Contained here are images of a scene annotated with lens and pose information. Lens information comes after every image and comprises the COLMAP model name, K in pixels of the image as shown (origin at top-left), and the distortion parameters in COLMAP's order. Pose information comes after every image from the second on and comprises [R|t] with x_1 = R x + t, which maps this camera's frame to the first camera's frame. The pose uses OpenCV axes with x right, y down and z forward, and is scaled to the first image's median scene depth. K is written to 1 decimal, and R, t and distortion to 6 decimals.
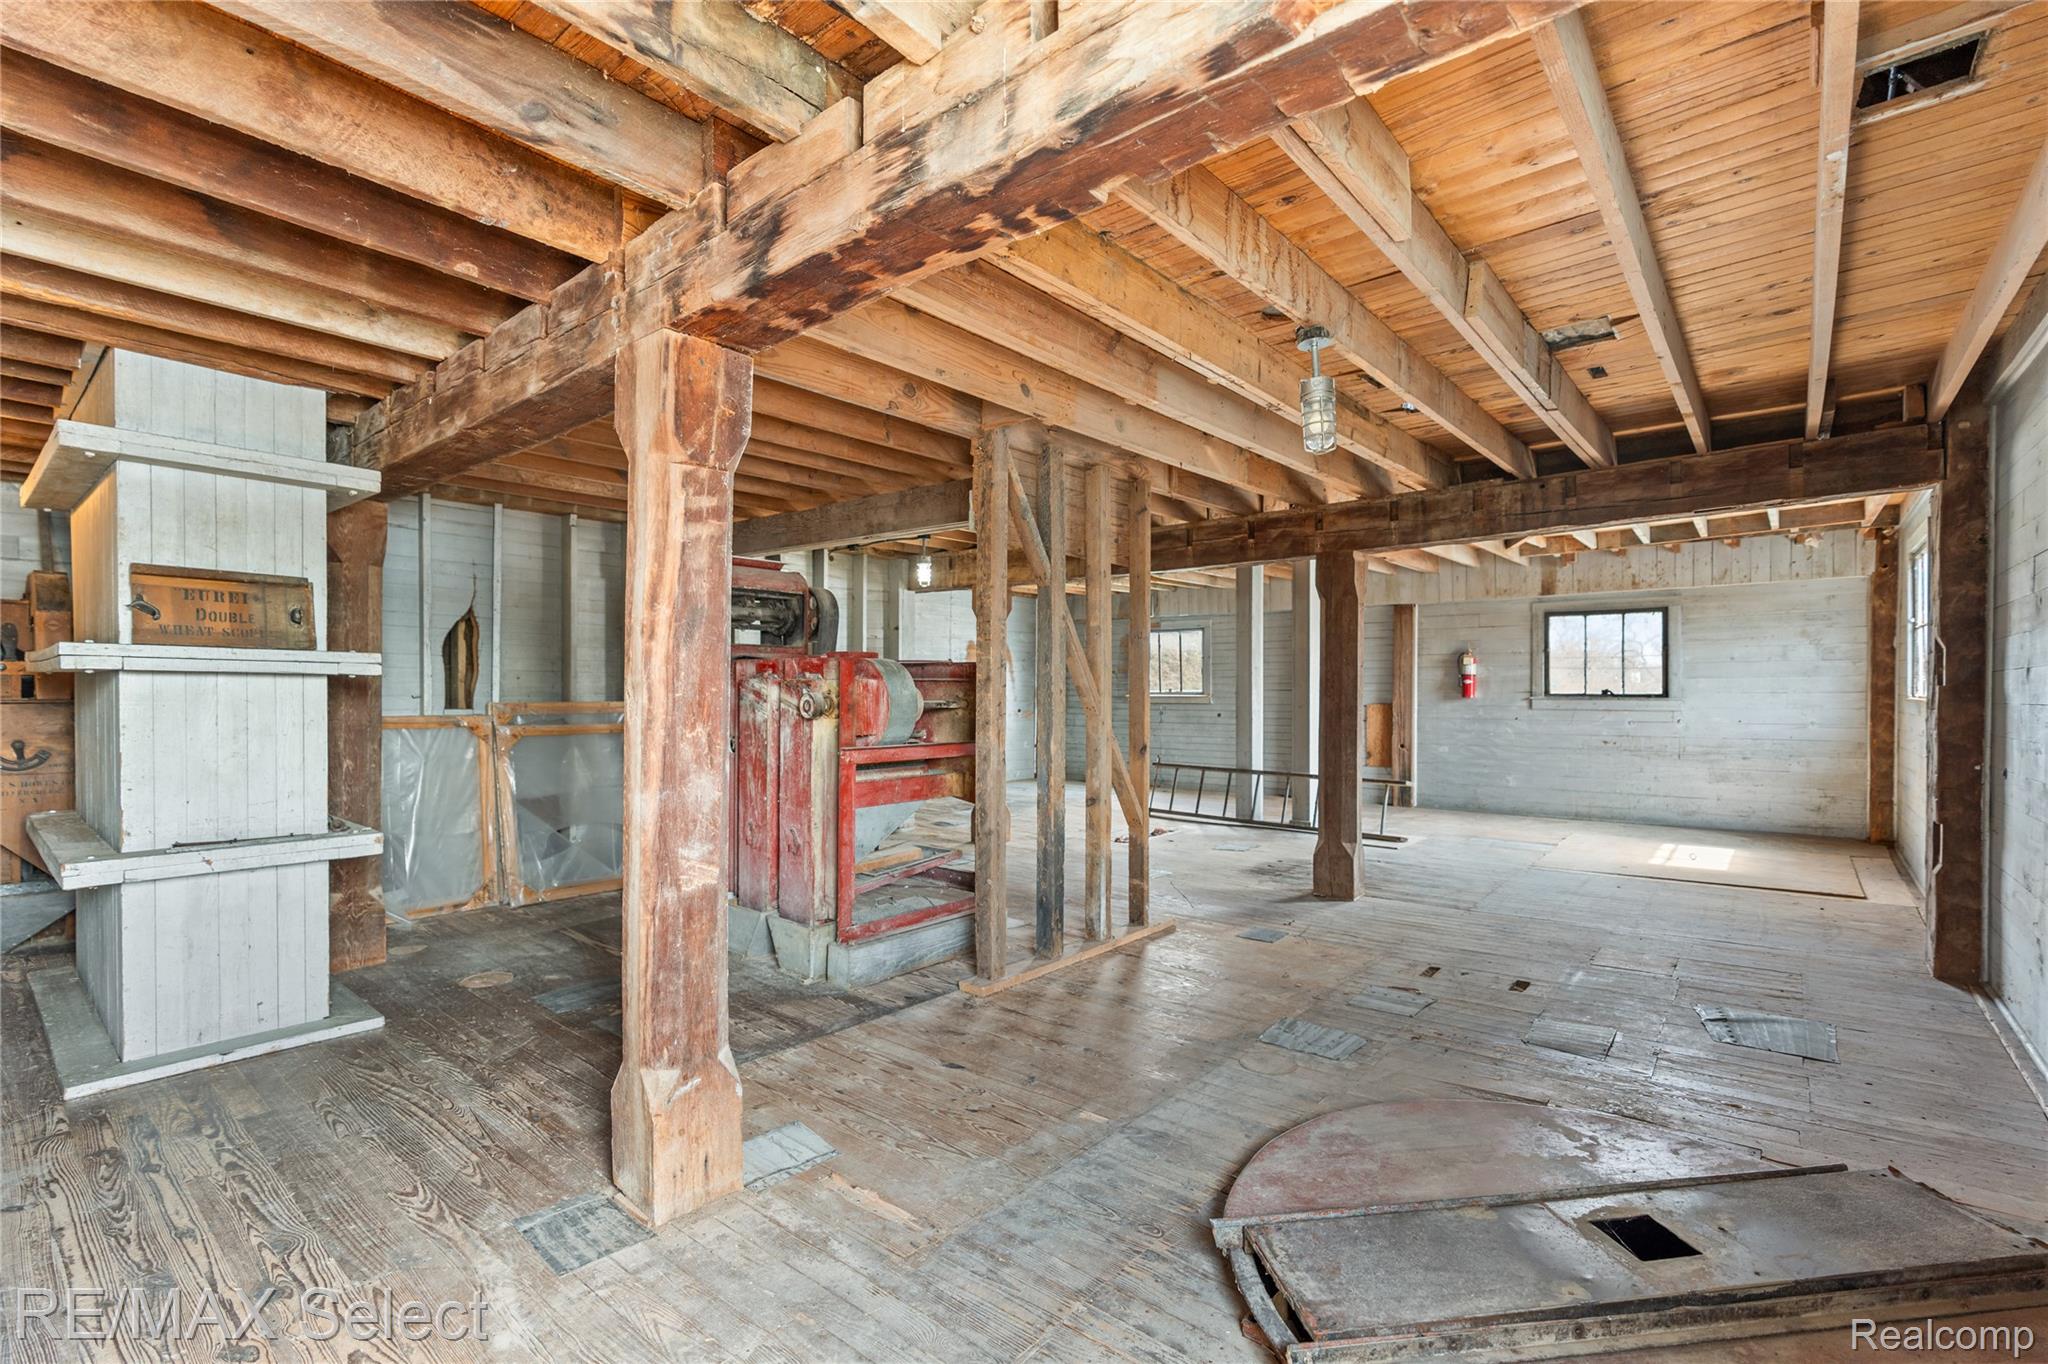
lens RADIAL K [[920.1, 0, 1025.5], [0, 920.1, 690.4], [0, 0, 1]] dist [-0.009475, 0.002948]
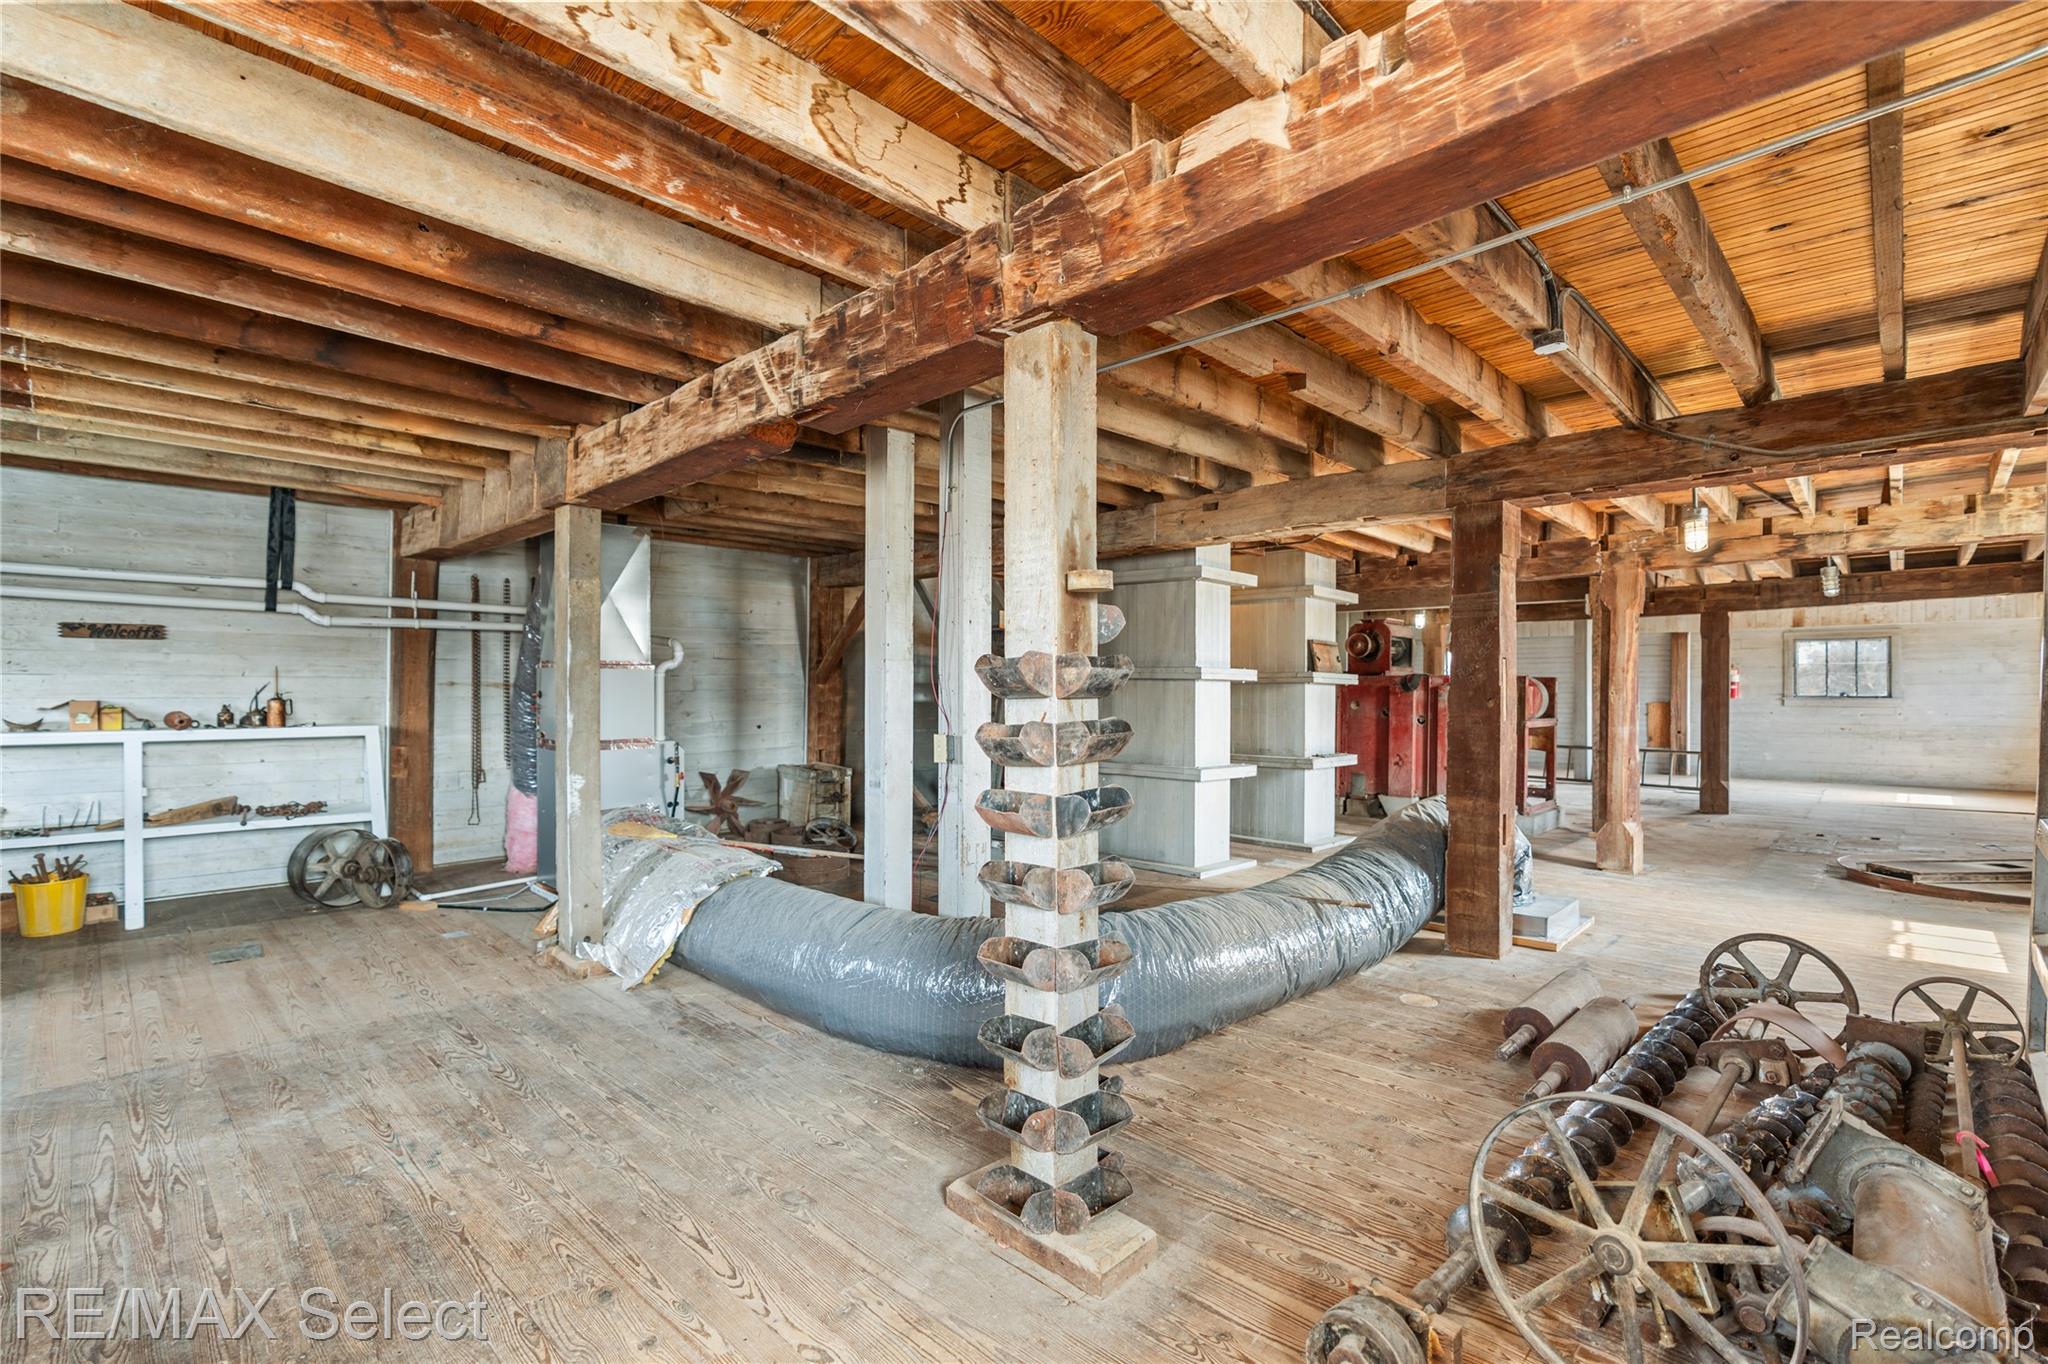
lens RADIAL K [[920.1, 0, 1022.6], [0, 920.1, 690.6], [0, 0, 1]] dist [-0.009475, 0.002948]
pose [[0.997509, -0.000085, -0.070534, -0.840436], [-0.000204, 0.999992, -0.004084, 0.003519], [0.070534, 0.004089, 0.997501, -0.806503]]
